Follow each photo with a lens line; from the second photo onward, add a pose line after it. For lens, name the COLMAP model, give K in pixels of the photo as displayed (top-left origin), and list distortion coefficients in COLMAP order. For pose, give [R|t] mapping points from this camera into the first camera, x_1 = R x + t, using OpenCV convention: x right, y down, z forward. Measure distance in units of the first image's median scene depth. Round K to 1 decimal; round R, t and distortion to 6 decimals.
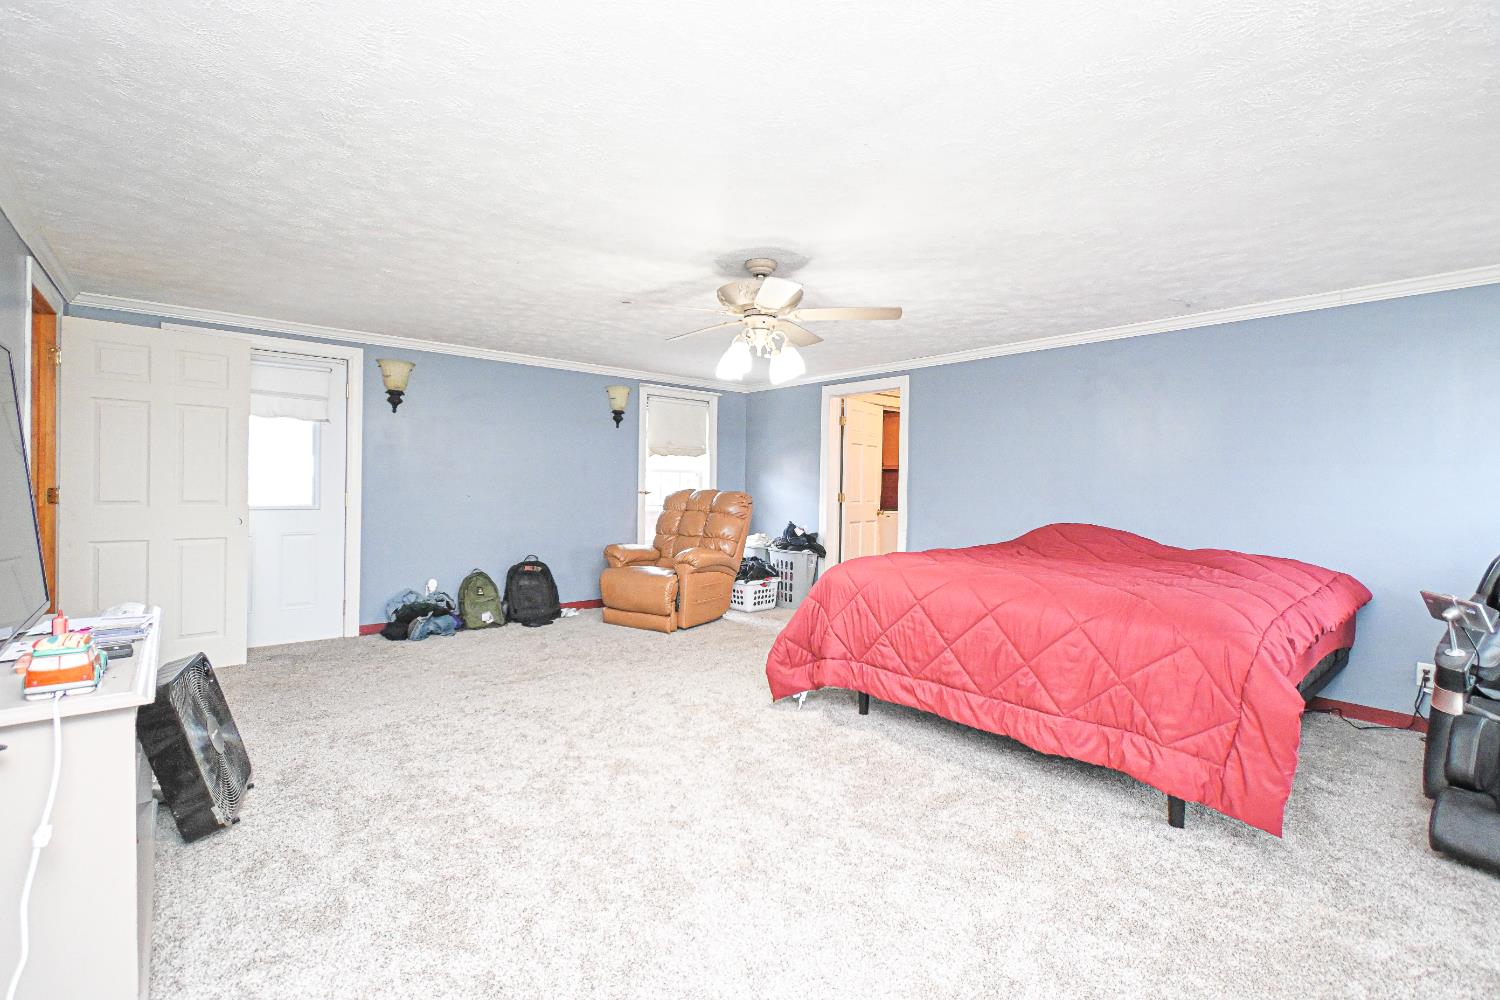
lens RADIAL K [[670.3, 0, 745.5], [0, 670.3, 491.6], [0, 0, 1]] dist [0.003599, 0.000447]
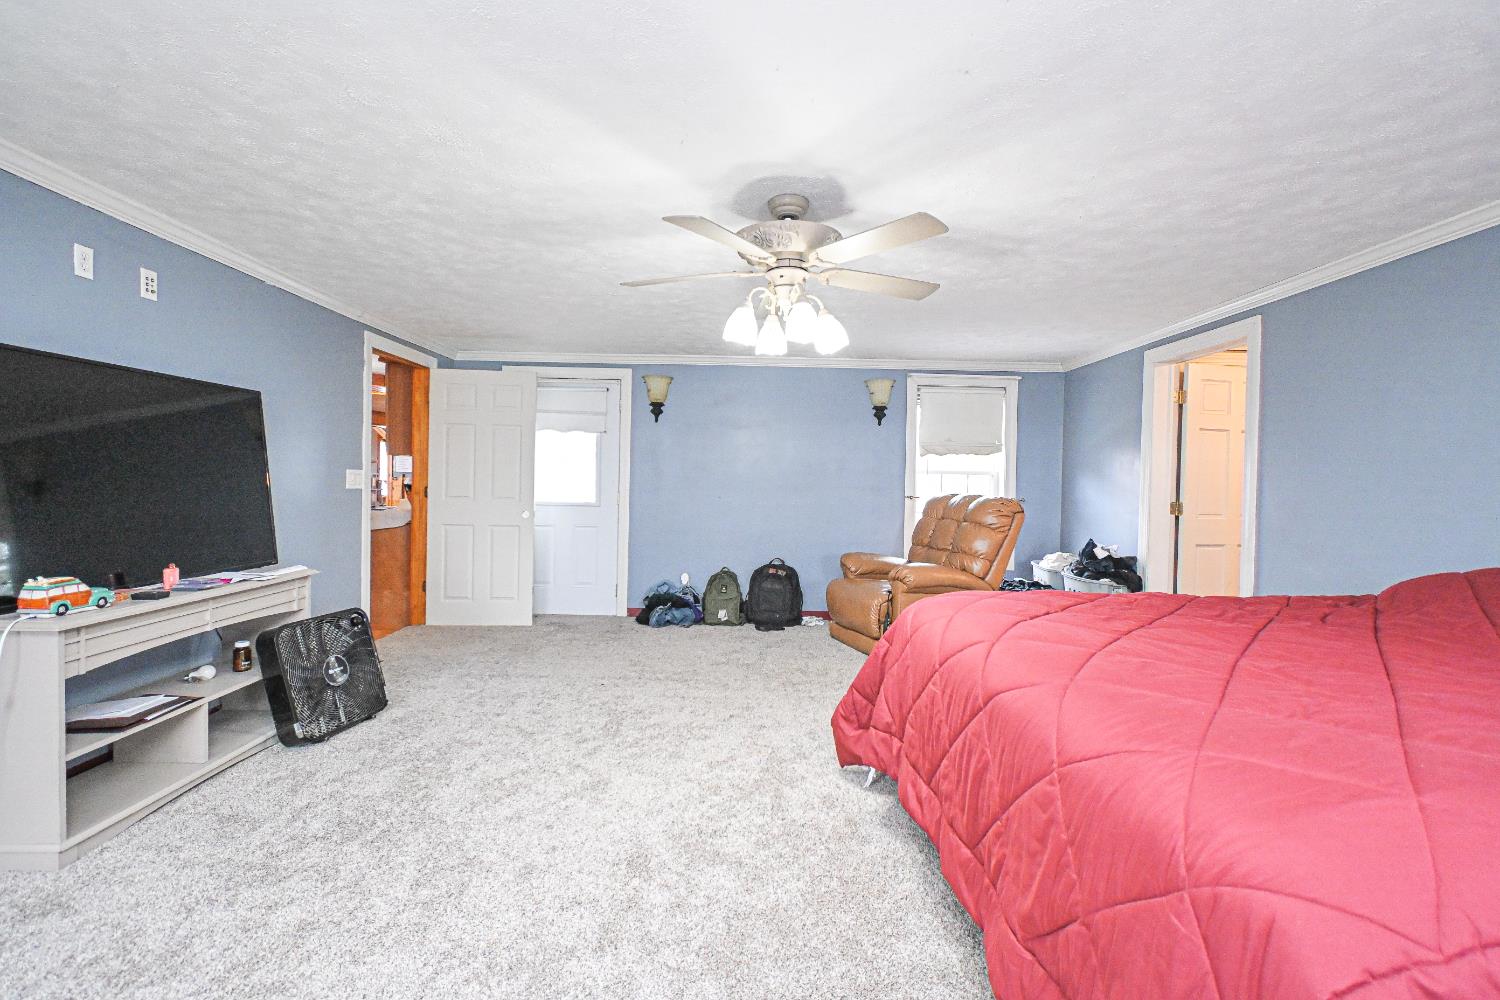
lens RADIAL K [[670.3, 0, 745.5], [0, 670.3, 491.6], [0, 0, 1]] dist [0.003599, 0.000447]
pose [[0.765185, 0.007520, -0.643766, 0.312285], [-0.014296, 0.999884, -0.005312, 0.002510], [0.643651, 0.013268, 0.765204, 0.234137]]
